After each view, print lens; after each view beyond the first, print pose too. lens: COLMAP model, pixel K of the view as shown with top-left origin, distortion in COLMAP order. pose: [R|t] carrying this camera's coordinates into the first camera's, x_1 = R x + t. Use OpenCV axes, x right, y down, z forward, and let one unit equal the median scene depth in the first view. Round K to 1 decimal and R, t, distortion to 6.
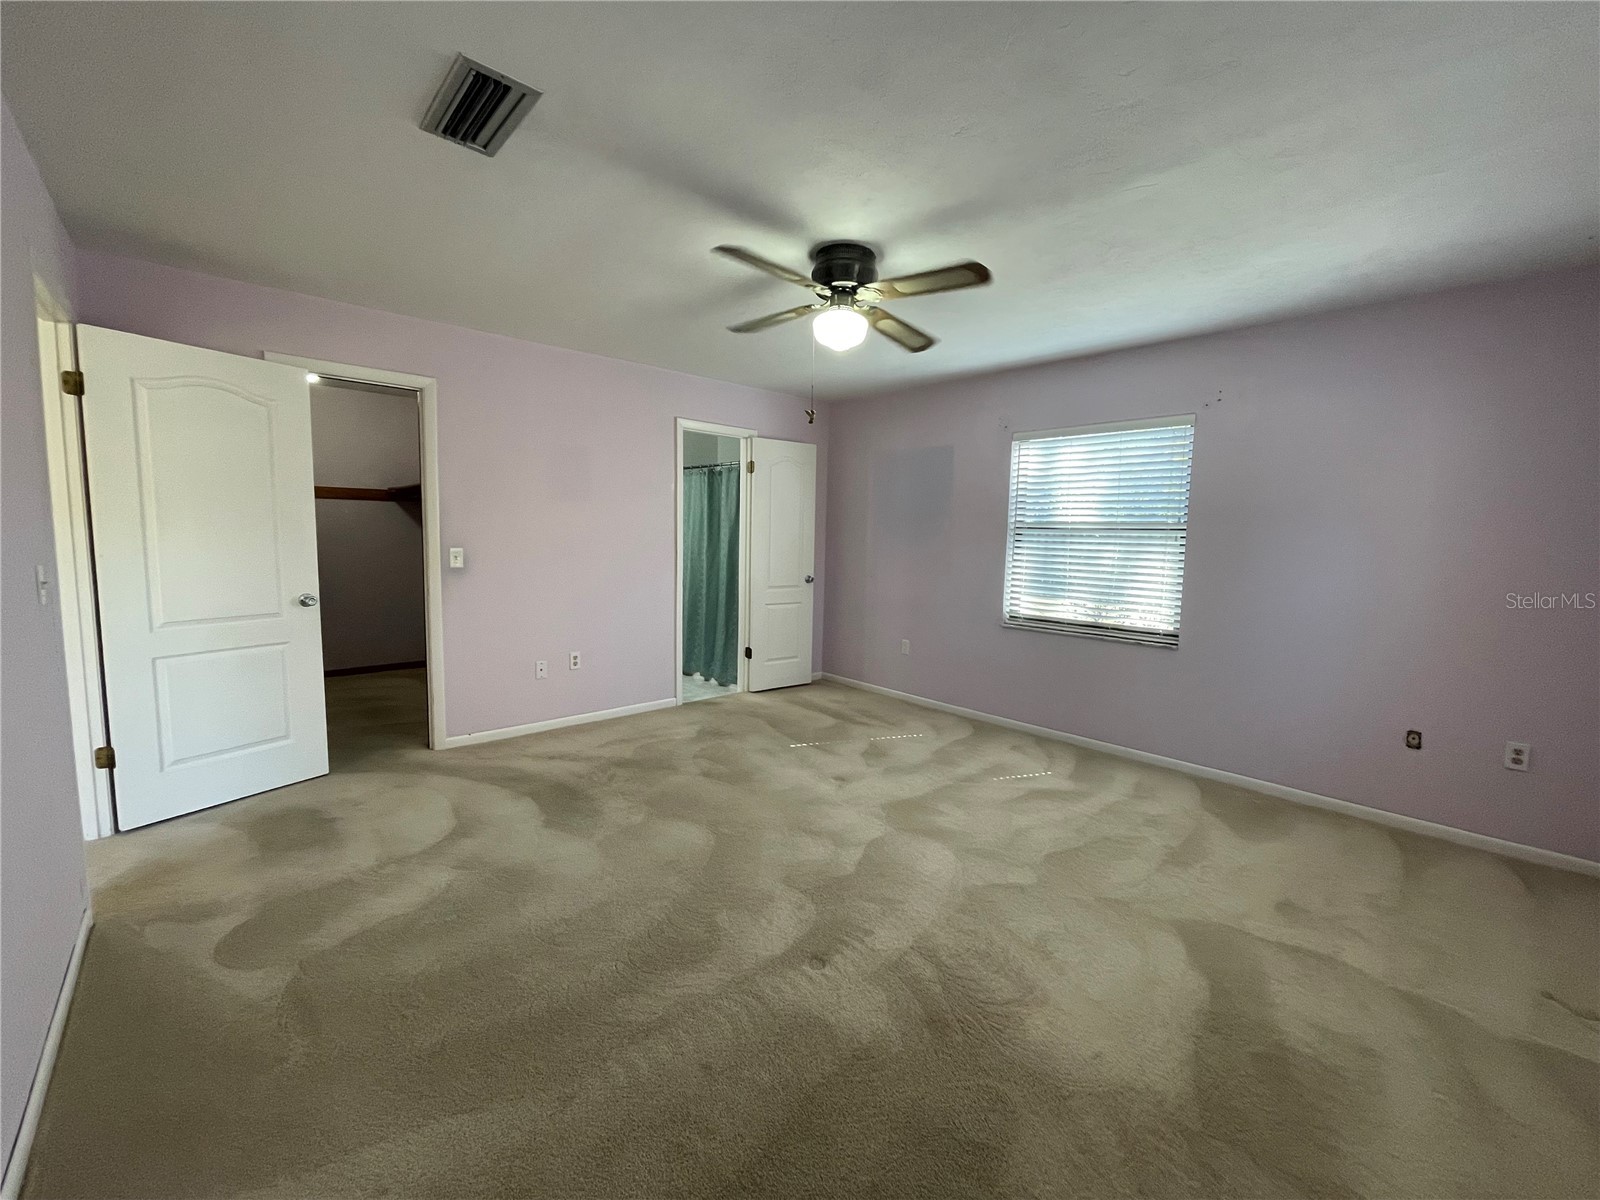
lens RADIAL K [[645.3, 0, 799.5], [0, 645.3, 605.0], [0, 0, 1]] dist [-0.005959, 0.000590]
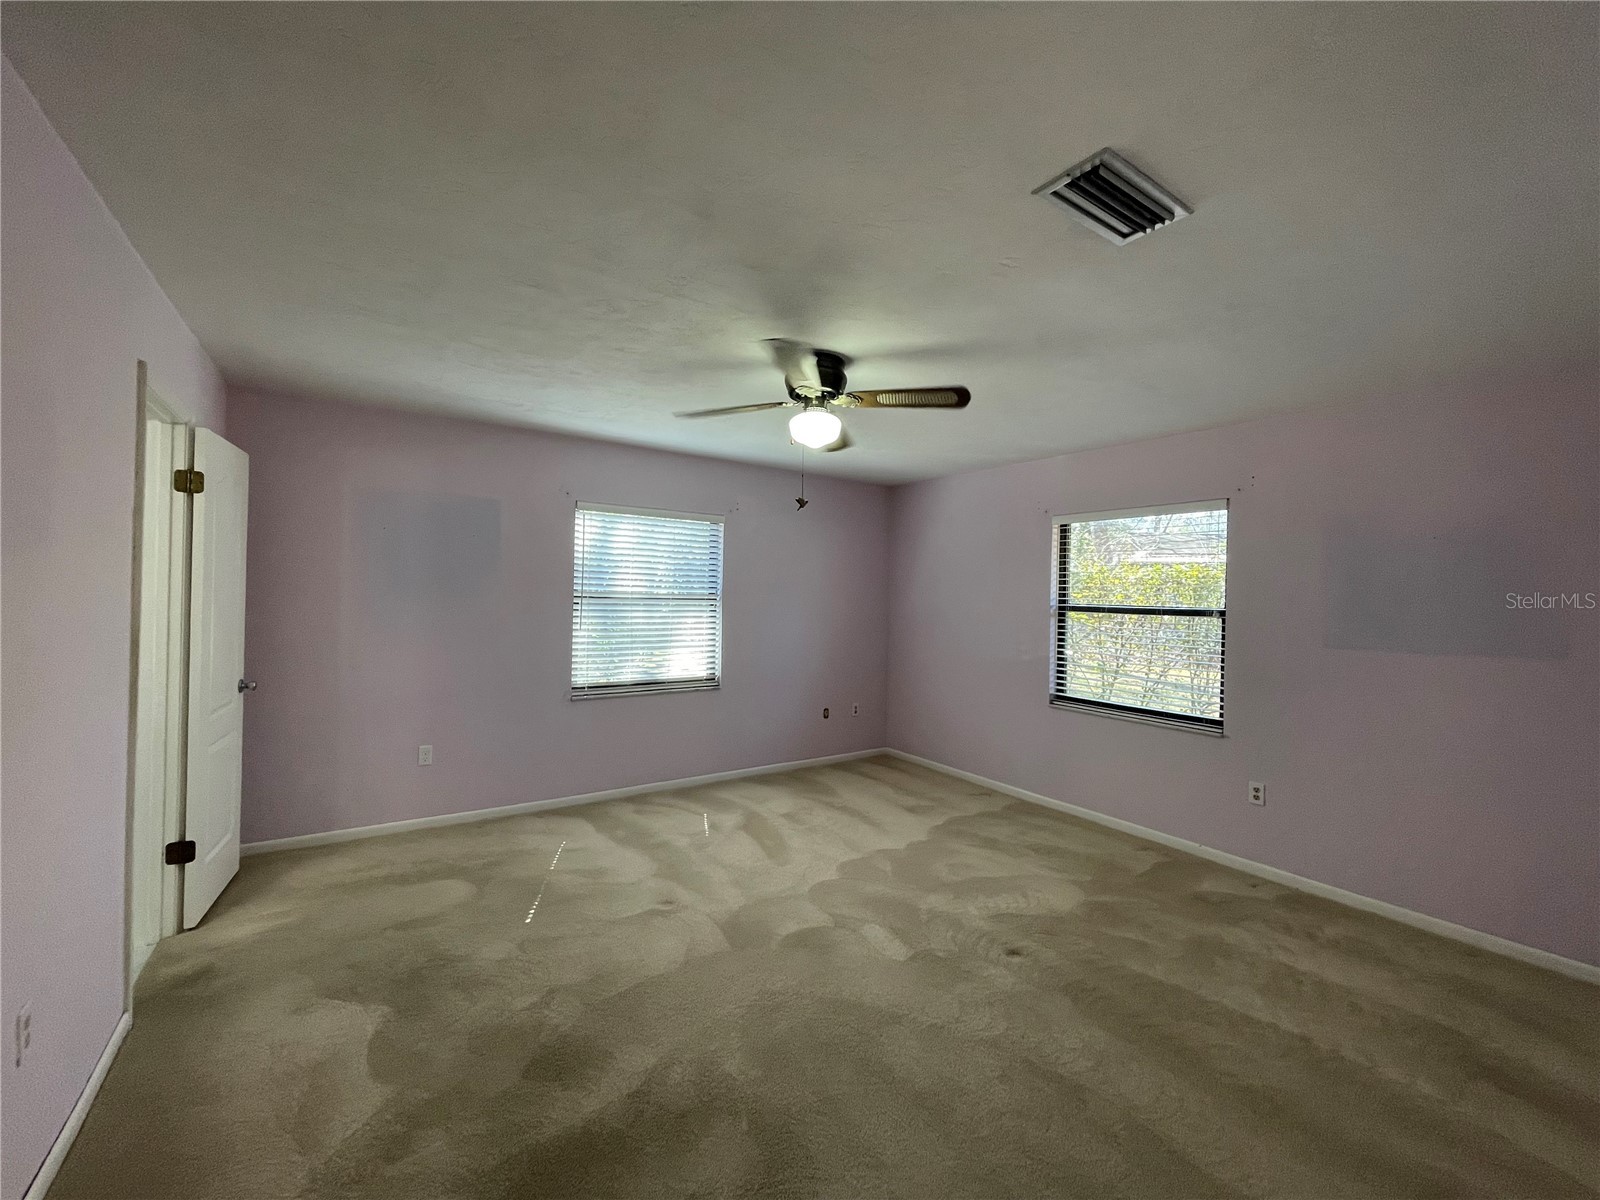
lens RADIAL K [[645.3, 0, 805.4], [0, 645.3, 583.8], [0, 0, 1]] dist [-0.005959, 0.000590]
pose [[0.136838, -0.000377, 0.990593, -0.621175], [0.089599, 0.995906, -0.011998, -0.101181], [-0.986533, 0.090398, 0.136311, 0.549393]]
